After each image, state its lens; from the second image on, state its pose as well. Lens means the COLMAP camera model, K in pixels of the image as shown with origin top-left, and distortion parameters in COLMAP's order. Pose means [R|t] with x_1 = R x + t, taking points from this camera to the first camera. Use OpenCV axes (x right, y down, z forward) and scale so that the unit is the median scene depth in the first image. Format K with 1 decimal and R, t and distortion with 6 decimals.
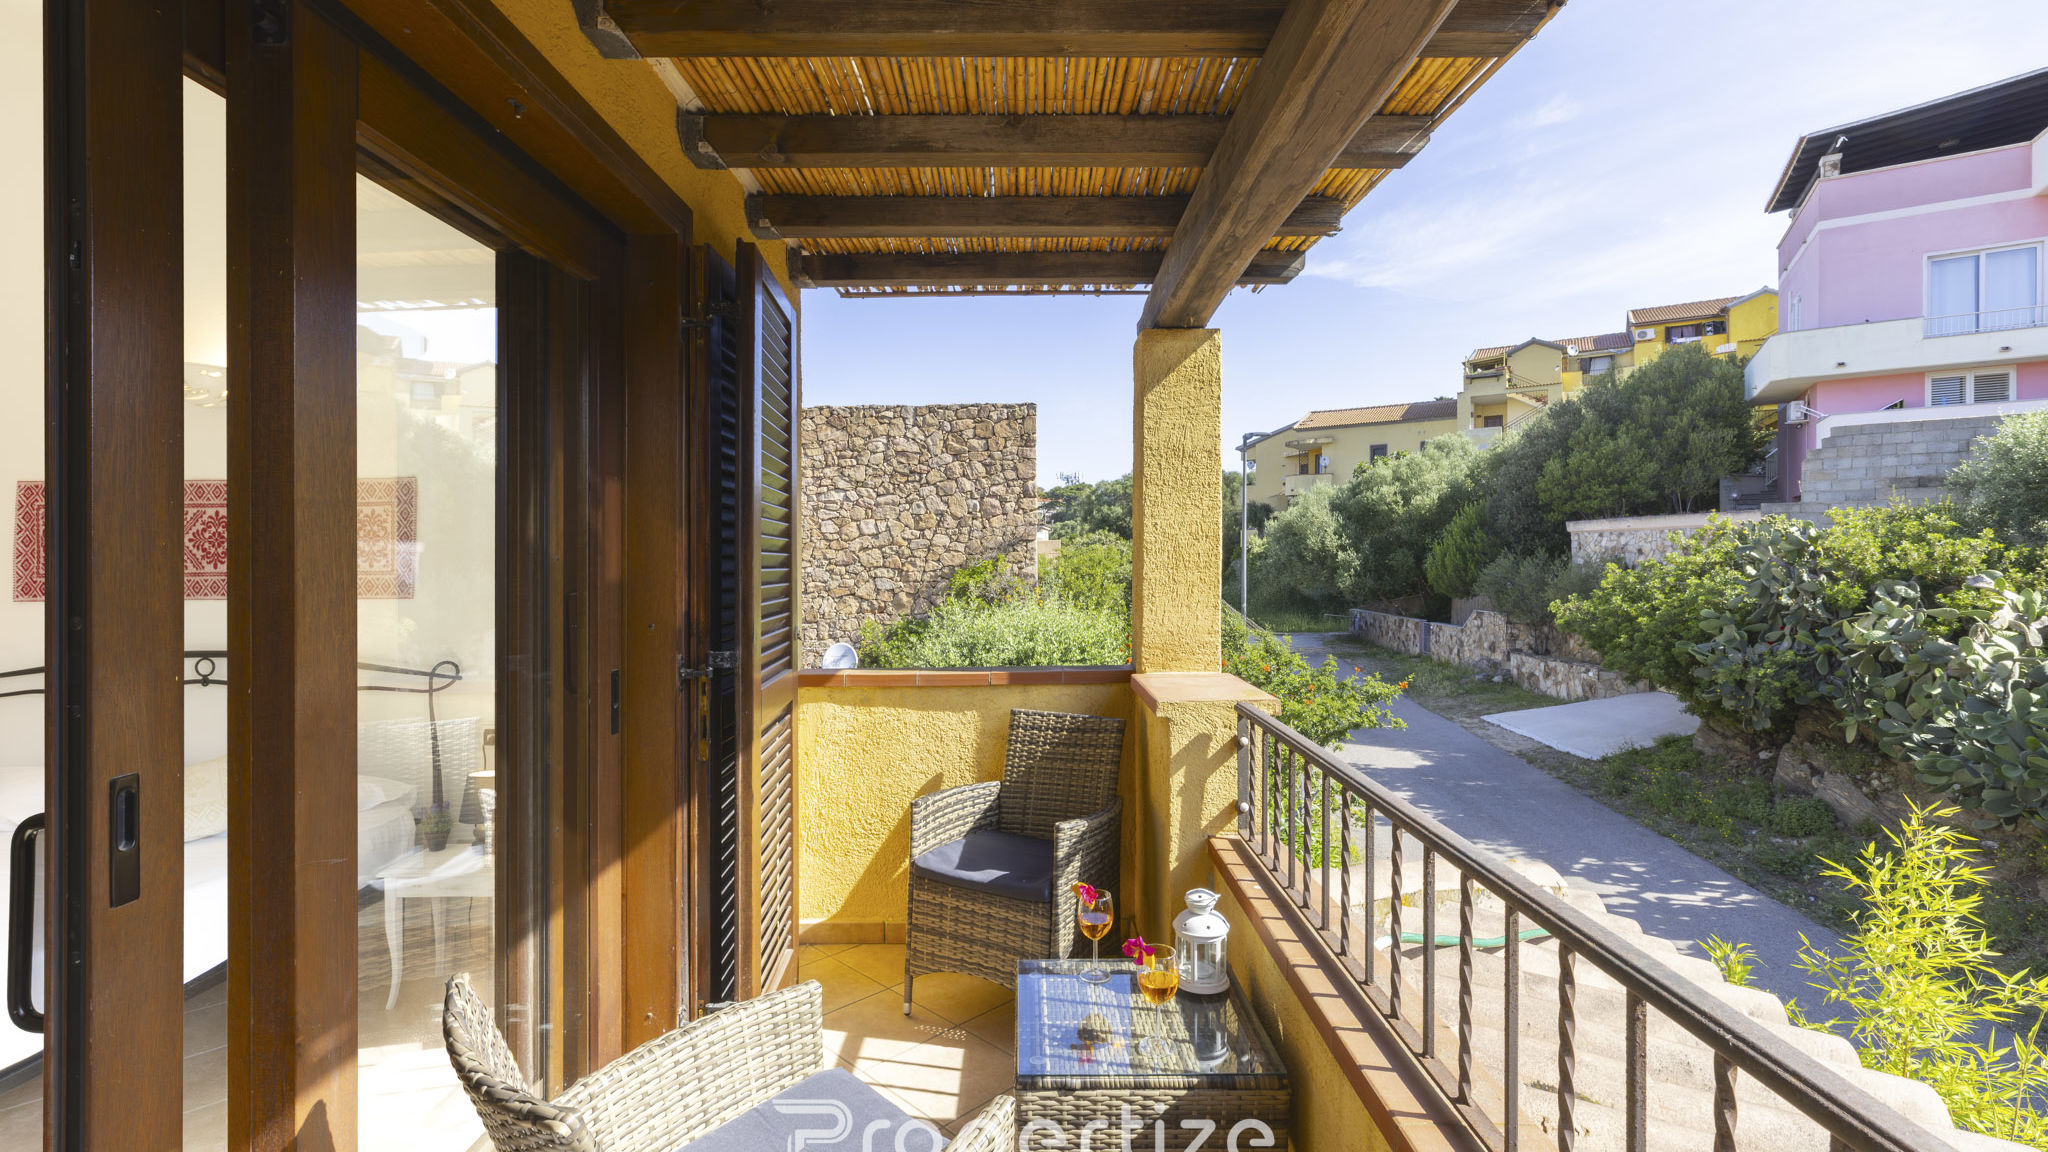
lens RADIAL K [[921.5, 0, 1012.6], [0, 921.5, 516.8], [0, 0, 1]] dist [0.002165, -0.000349]
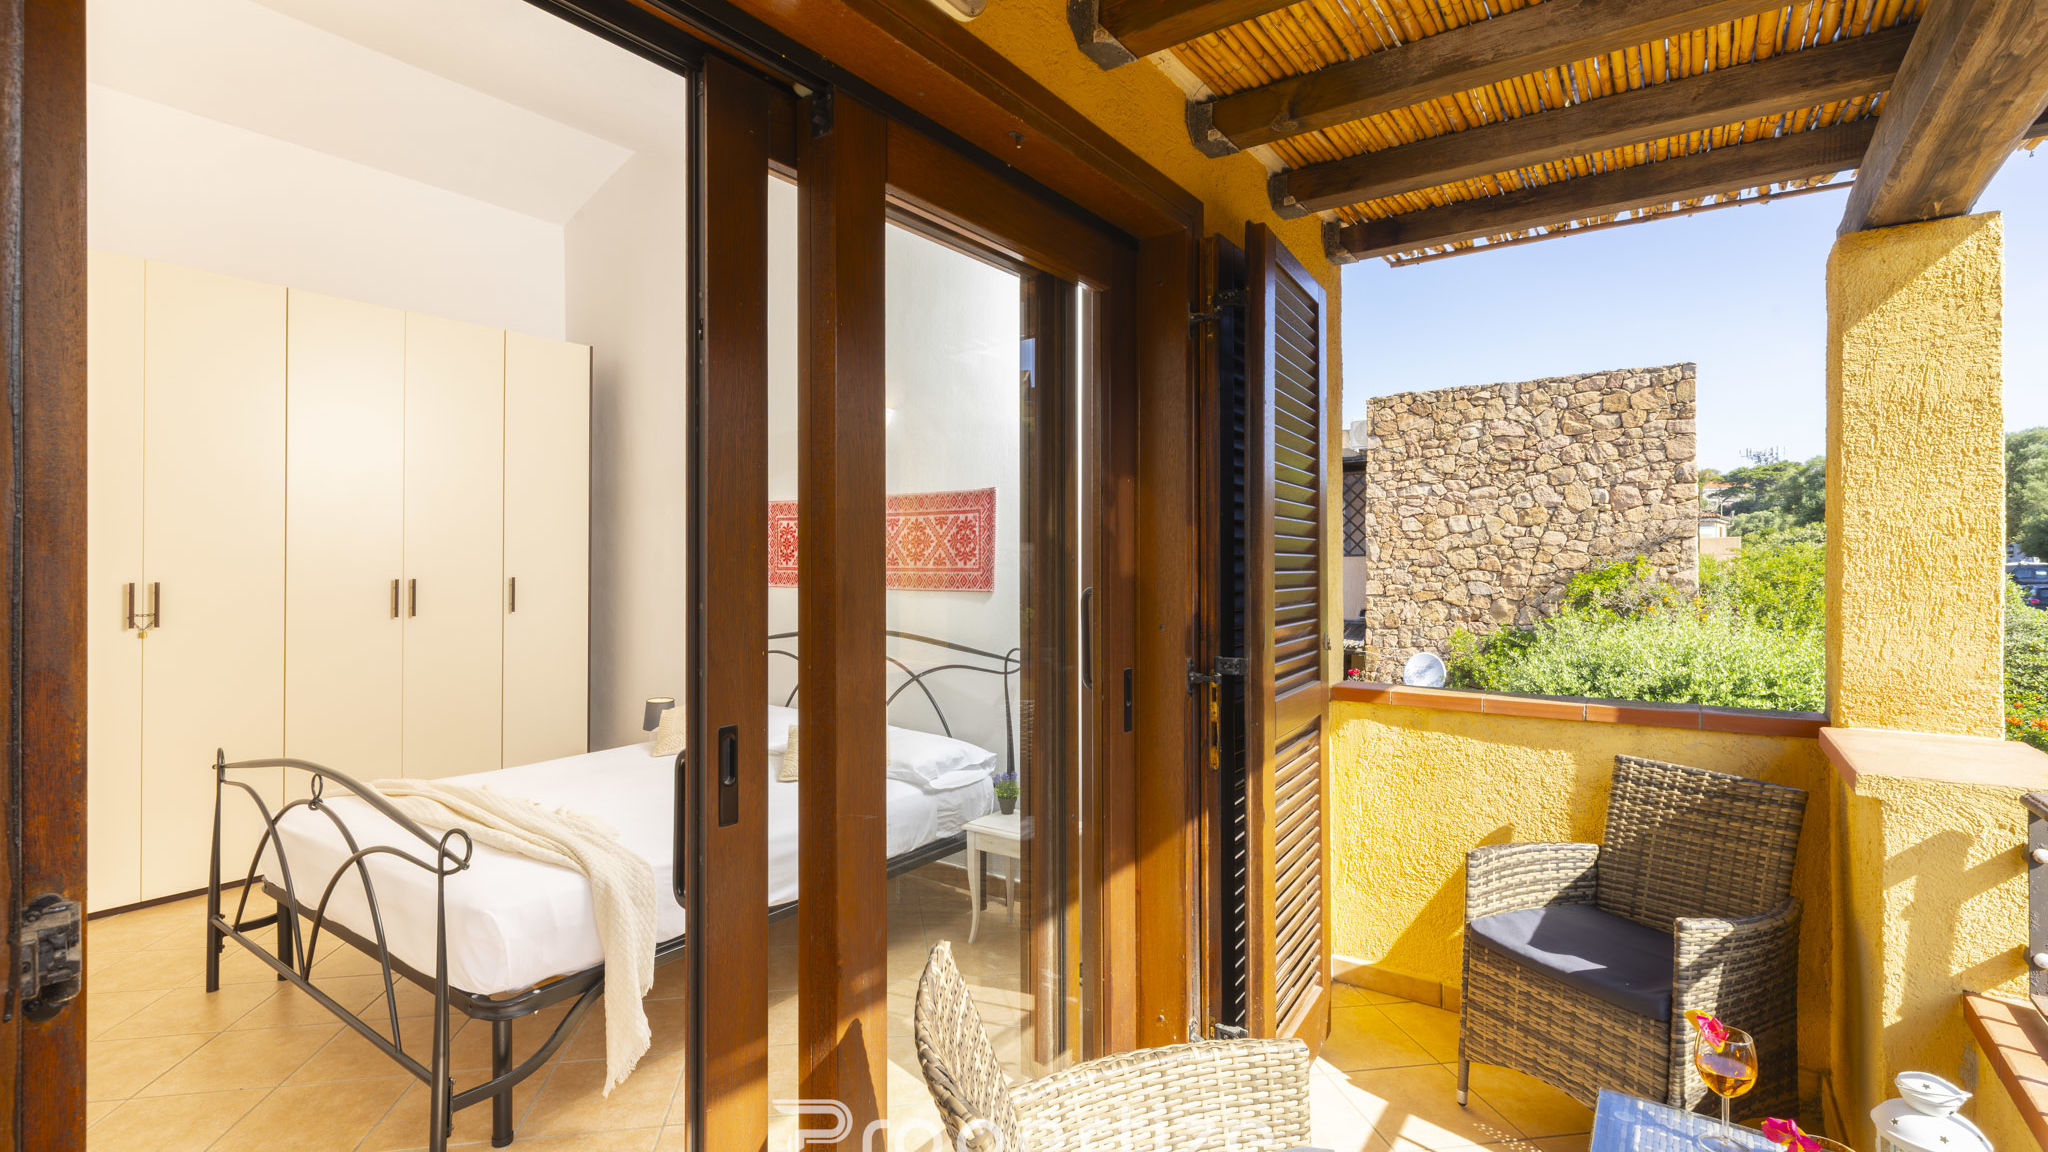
lens RADIAL K [[930.2, 0, 994.3], [0, 930.2, 525.8], [0, 0, 1]] dist [0.000882, -0.001237]
pose [[0.808989, -0.015581, -0.587617, 0.036546], [0.021636, 0.999761, 0.003277, 0.000989], [0.587425, -0.015365, 0.809133, 0.054345]]
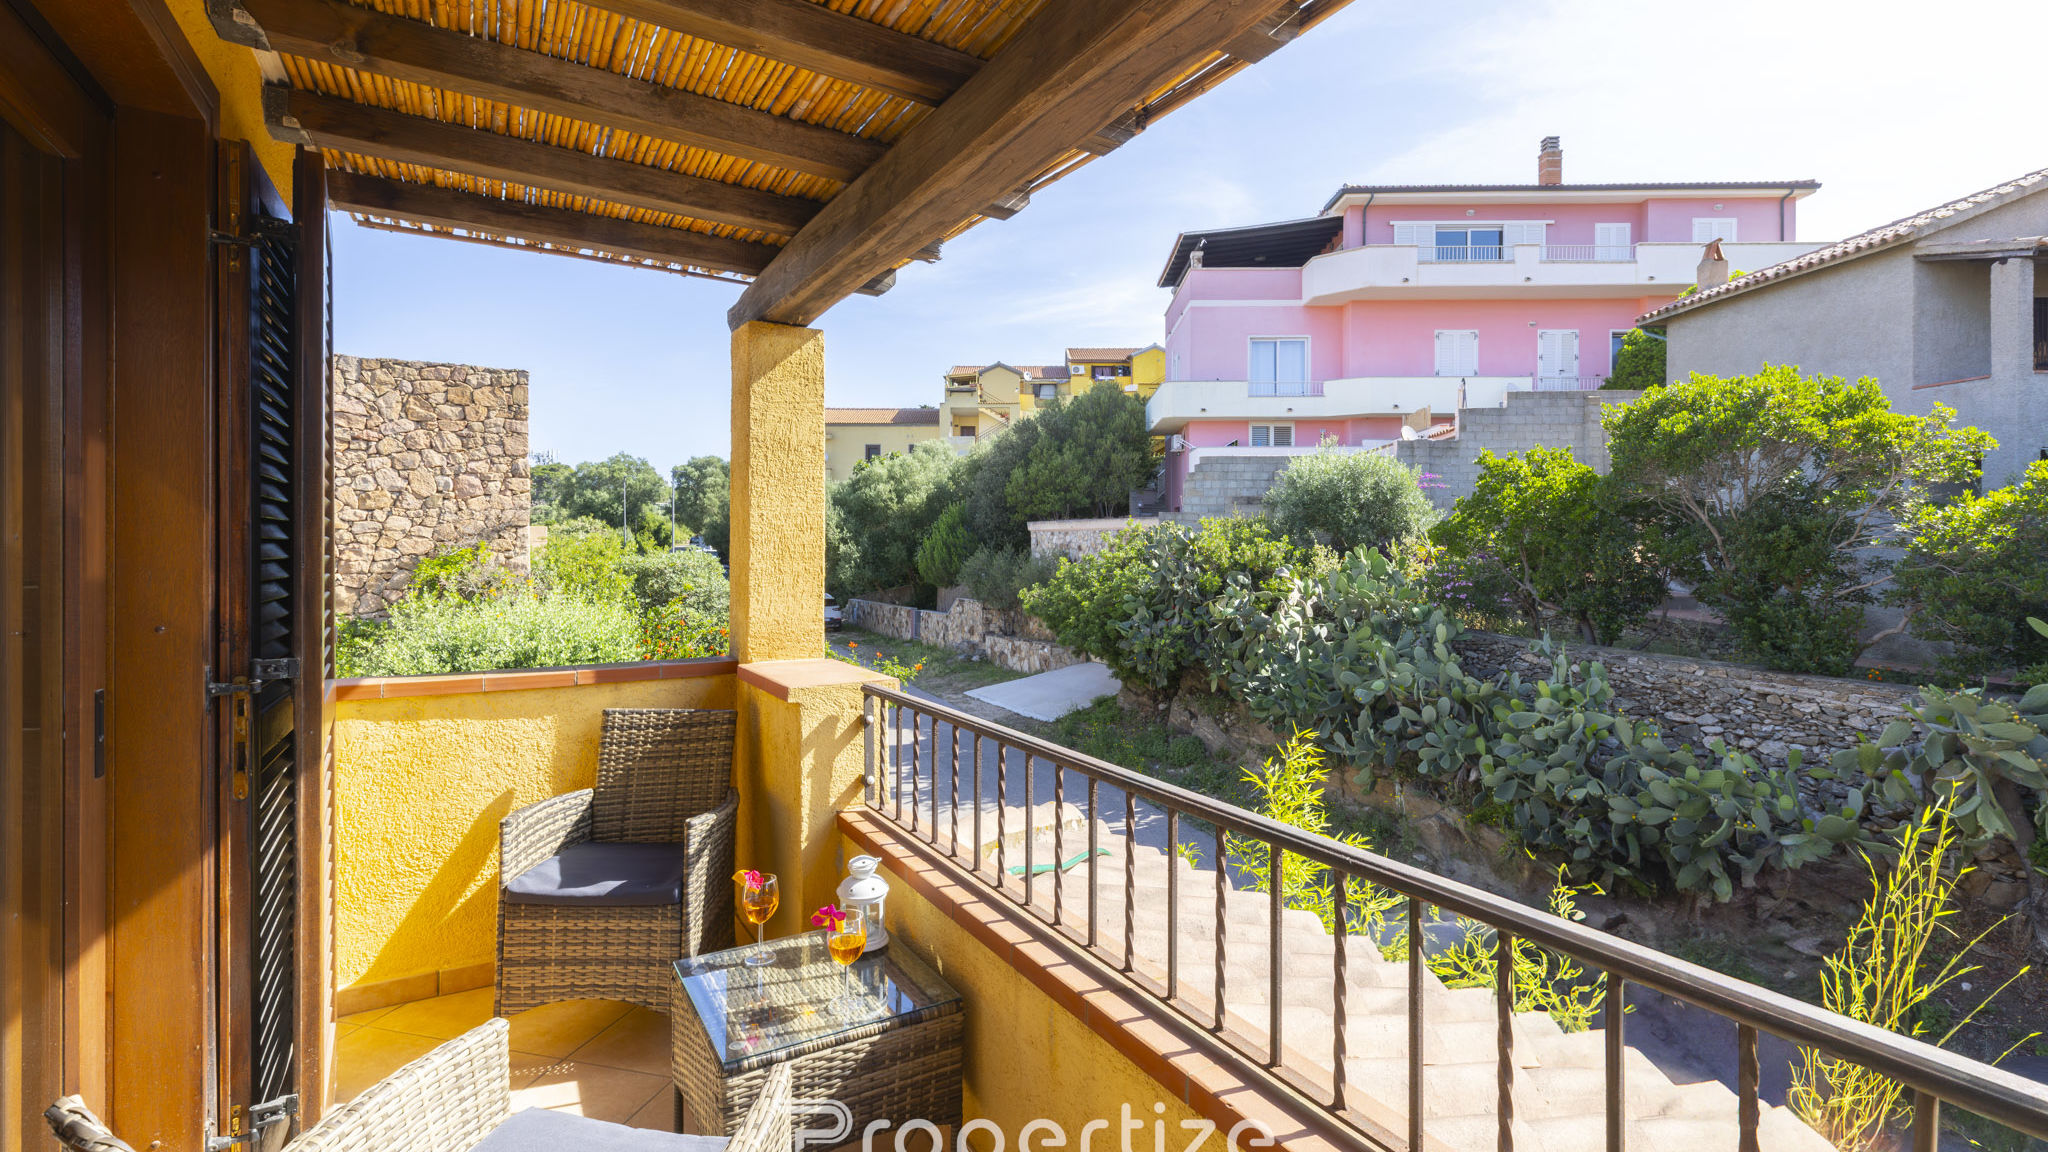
lens RADIAL K [[918.1, 0, 1029.7], [0, 918.1, 494.8], [0, 0, 1]] dist [0.002119, -0.000355]
pose [[0.851702, 0.043635, 0.522206, -0.122850], [-0.035881, 0.999044, -0.024959, 0.000483], [-0.522796, 0.002520, 0.852454, -0.012716]]
